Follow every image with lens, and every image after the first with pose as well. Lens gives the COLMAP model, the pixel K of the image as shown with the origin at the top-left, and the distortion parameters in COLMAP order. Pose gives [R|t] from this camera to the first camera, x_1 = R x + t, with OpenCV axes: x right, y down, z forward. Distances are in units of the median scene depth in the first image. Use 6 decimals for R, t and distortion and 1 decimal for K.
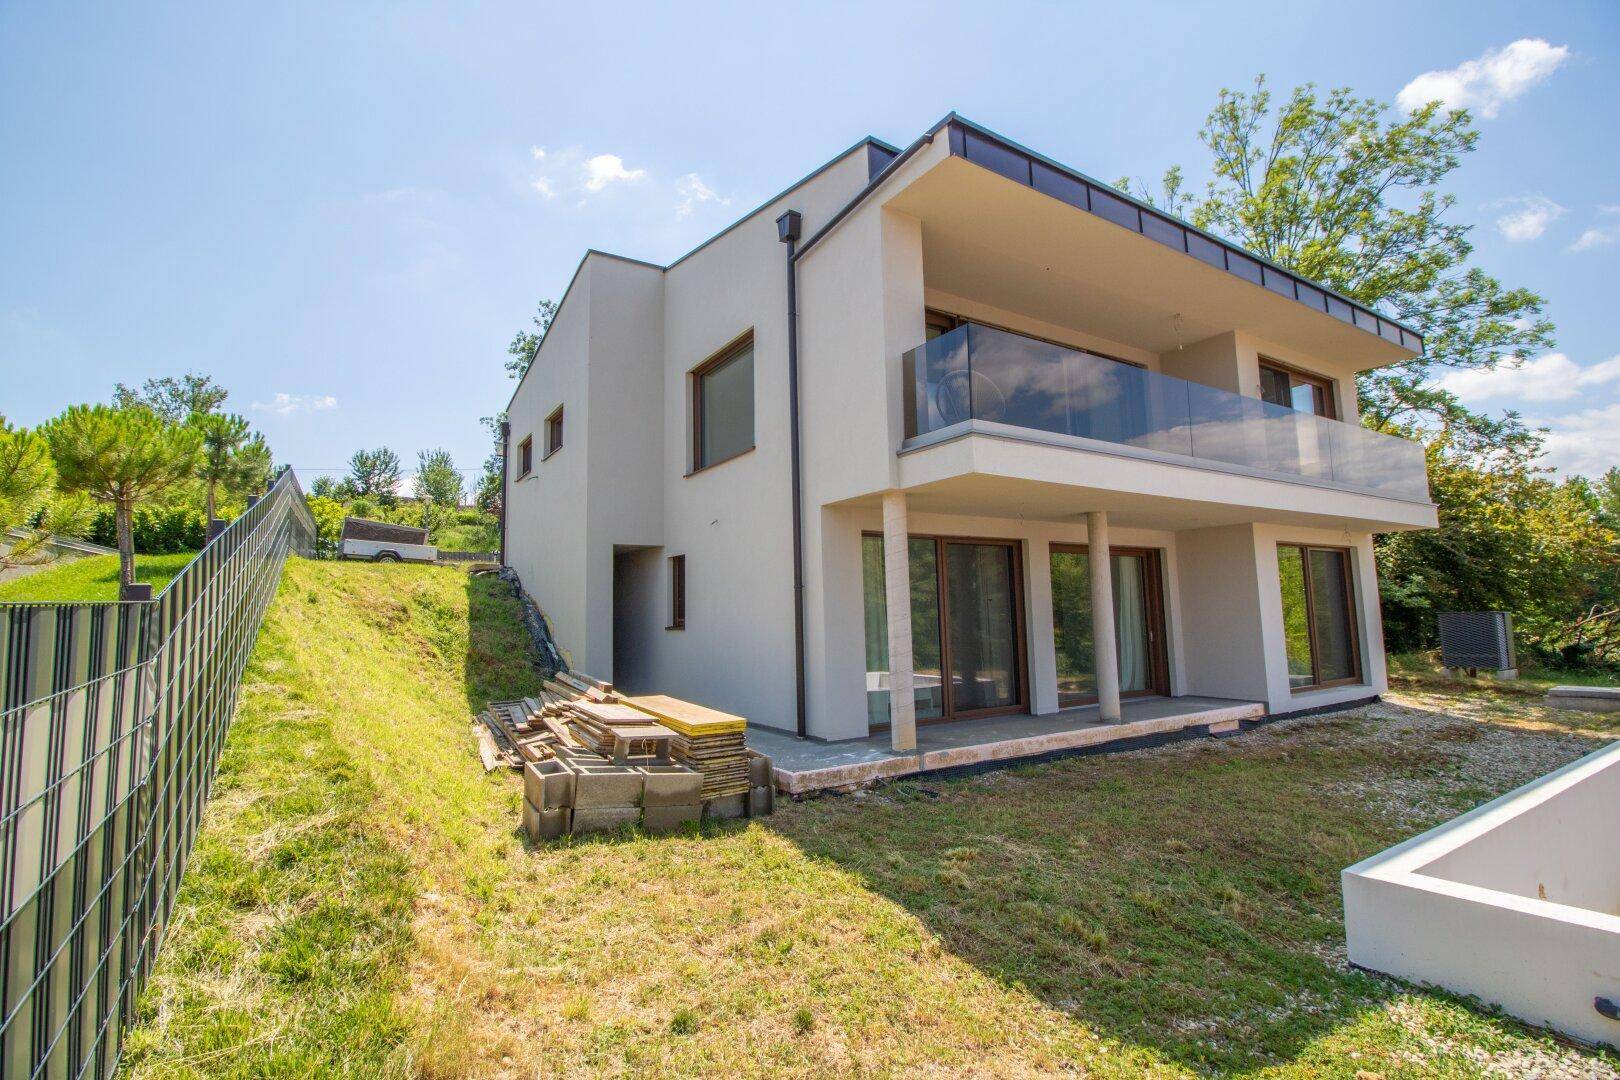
lens RADIAL K [[747.4, 0, 804.7], [0, 747.4, 535.8], [0, 0, 1]] dist [0.002571, -0.015473]
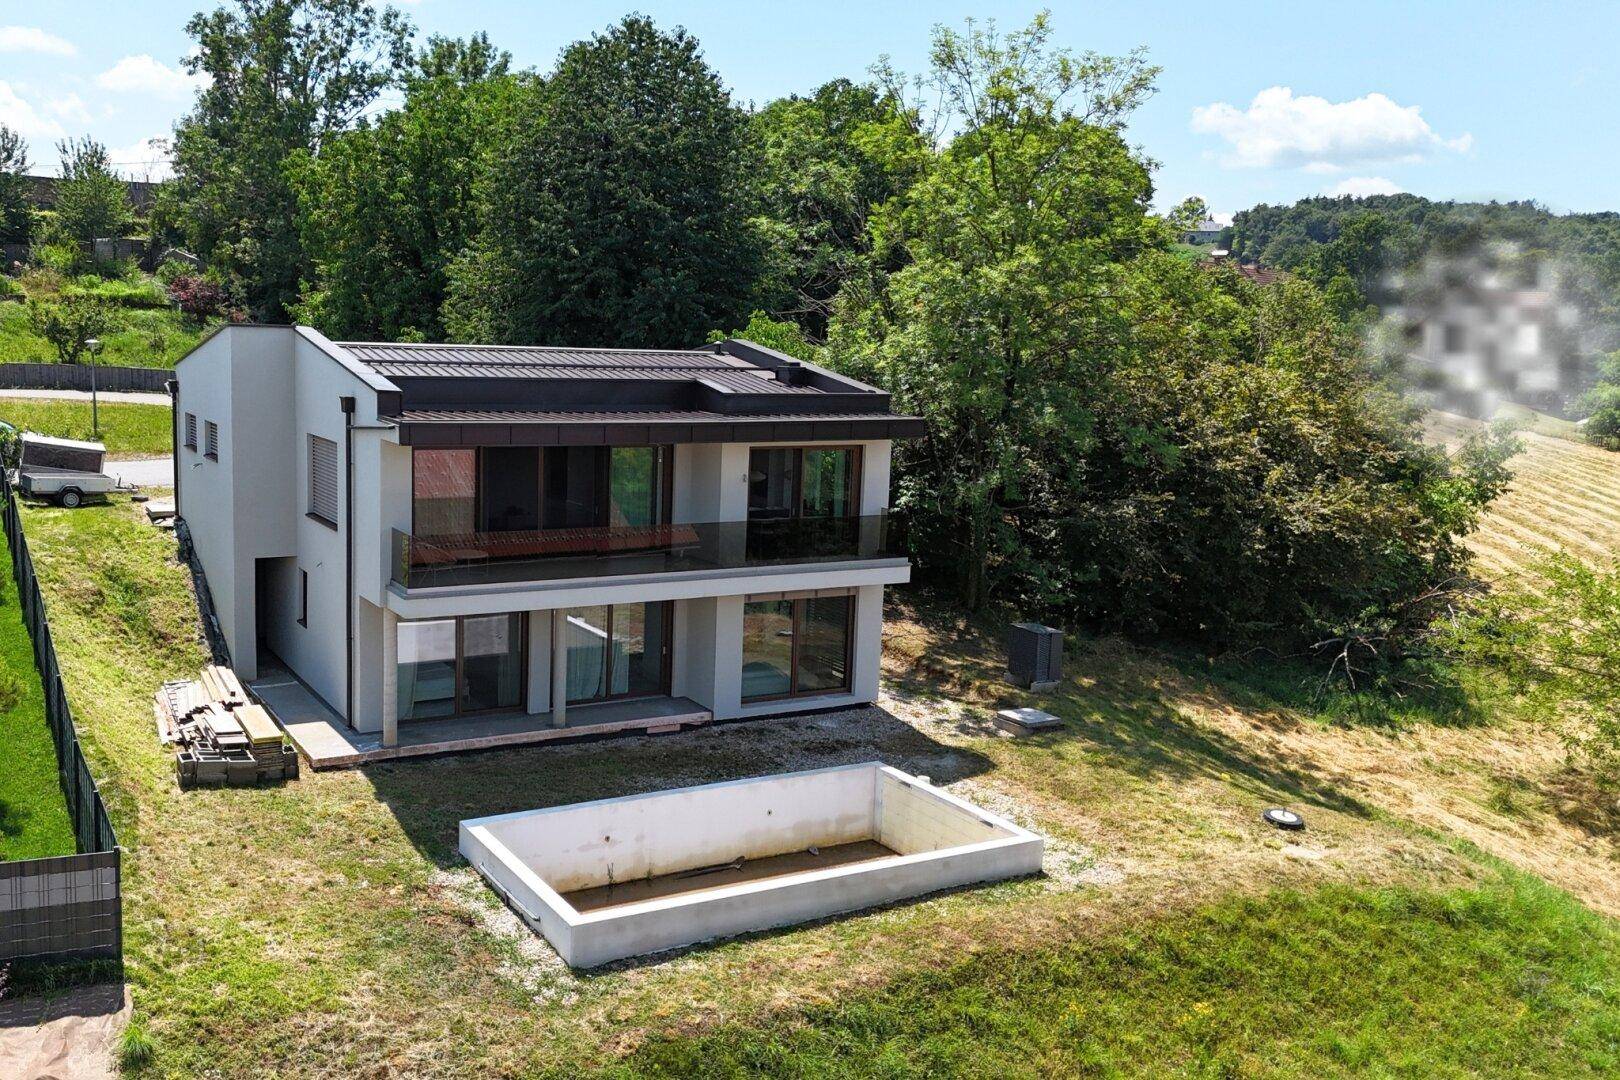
lens RADIAL K [[1484.5, 0, 748.2], [0, 1484.5, 540.8], [0, 0, 1]] dist [0.023793, -0.013945]
pose [[0.997158, 0.068292, -0.031828, 0.904919], [-0.057263, 0.961456, 0.268931, -1.013646], [0.048967, -0.266344, 0.962633, -1.927785]]
